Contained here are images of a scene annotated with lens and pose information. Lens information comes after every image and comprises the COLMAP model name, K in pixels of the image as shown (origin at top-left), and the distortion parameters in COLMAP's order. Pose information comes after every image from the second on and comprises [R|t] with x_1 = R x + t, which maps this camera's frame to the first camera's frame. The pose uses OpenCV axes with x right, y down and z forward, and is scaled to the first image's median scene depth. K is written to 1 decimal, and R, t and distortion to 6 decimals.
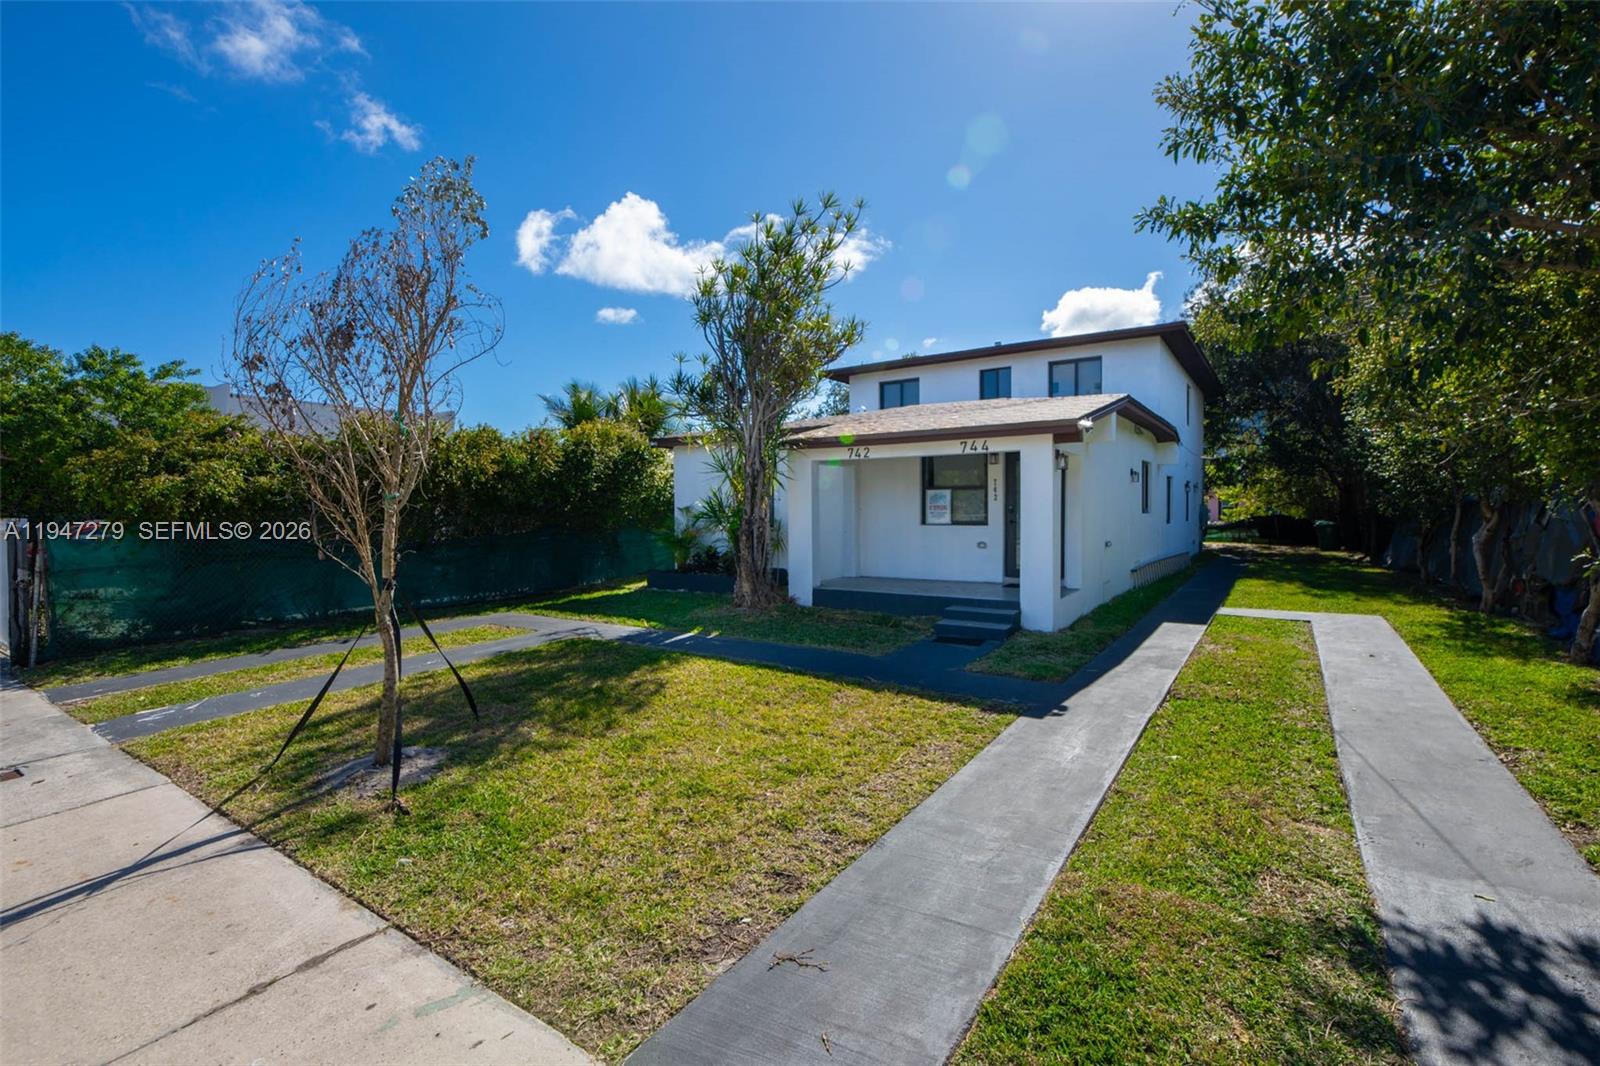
lens RADIAL K [[698.8, 0, 785.2], [0, 698.8, 507.1], [0, 0, 1]] dist [-0.001032, -0.000166]
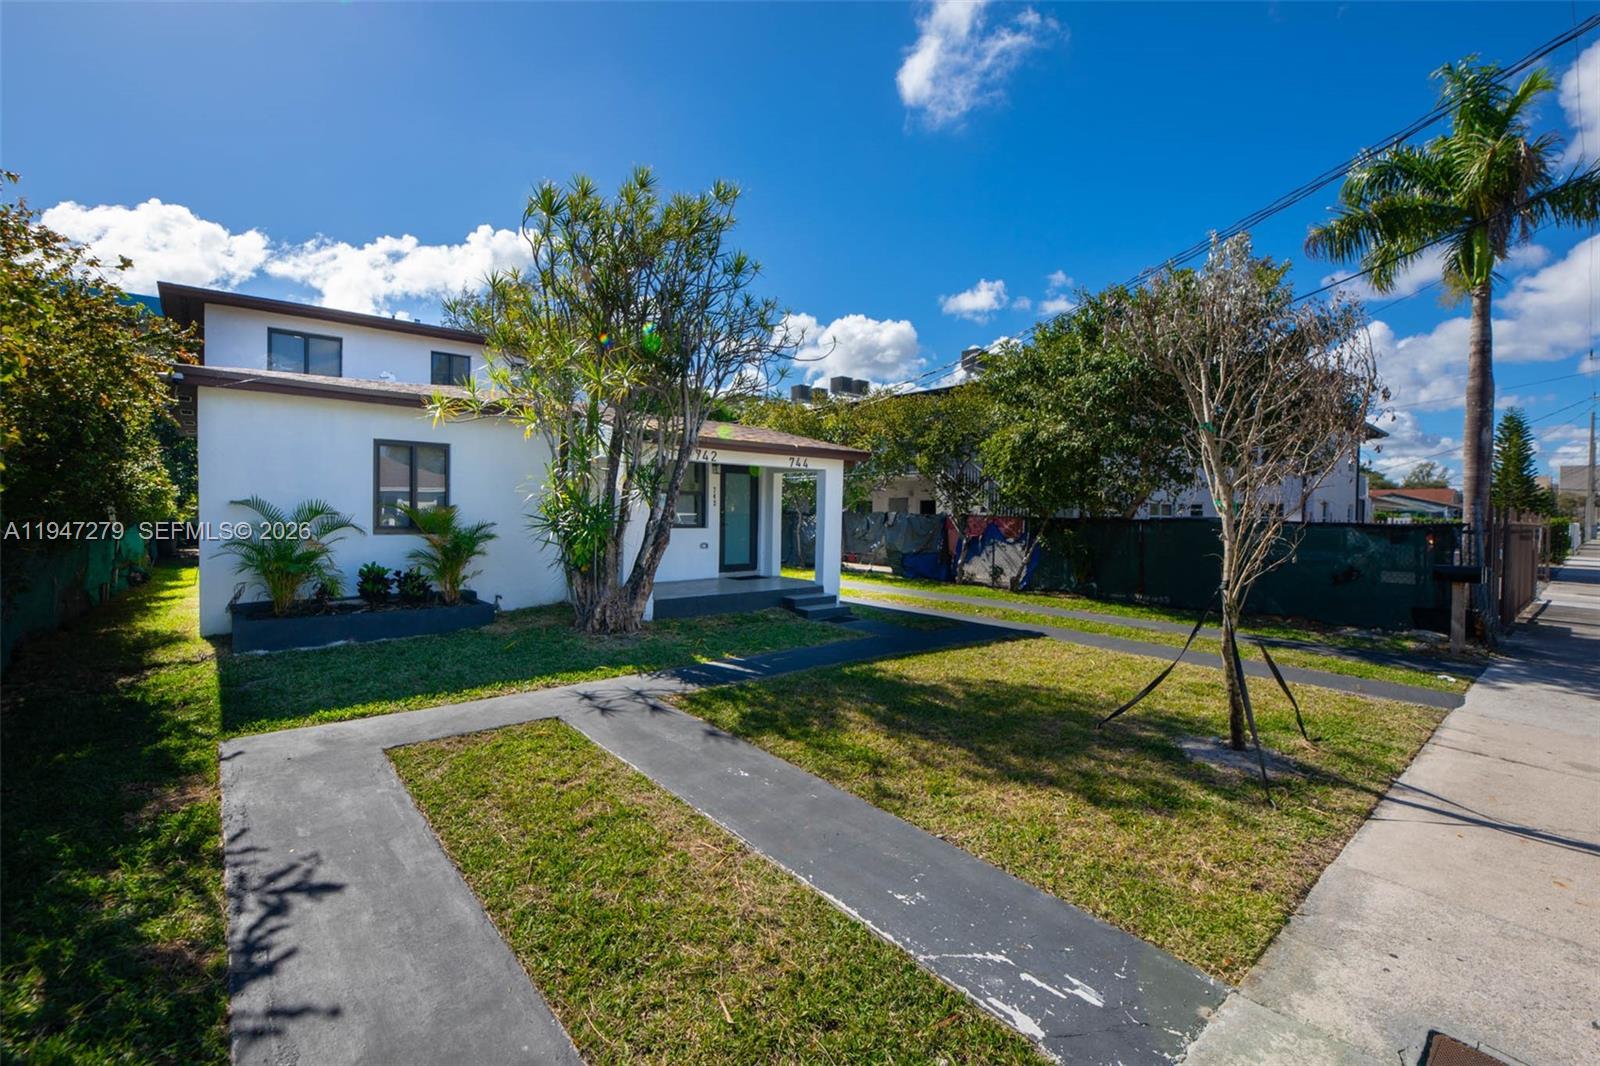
lens RADIAL K [[698.8, 0, 785.2], [0, 698.8, 507.1], [0, 0, 1]] dist [-0.001032, -0.000166]
pose [[0.255994, 0.016560, 0.966537, -0.933825], [-0.014542, 0.999806, -0.013278, 0.007338], [-0.966569, -0.010656, 0.256185, 0.724961]]
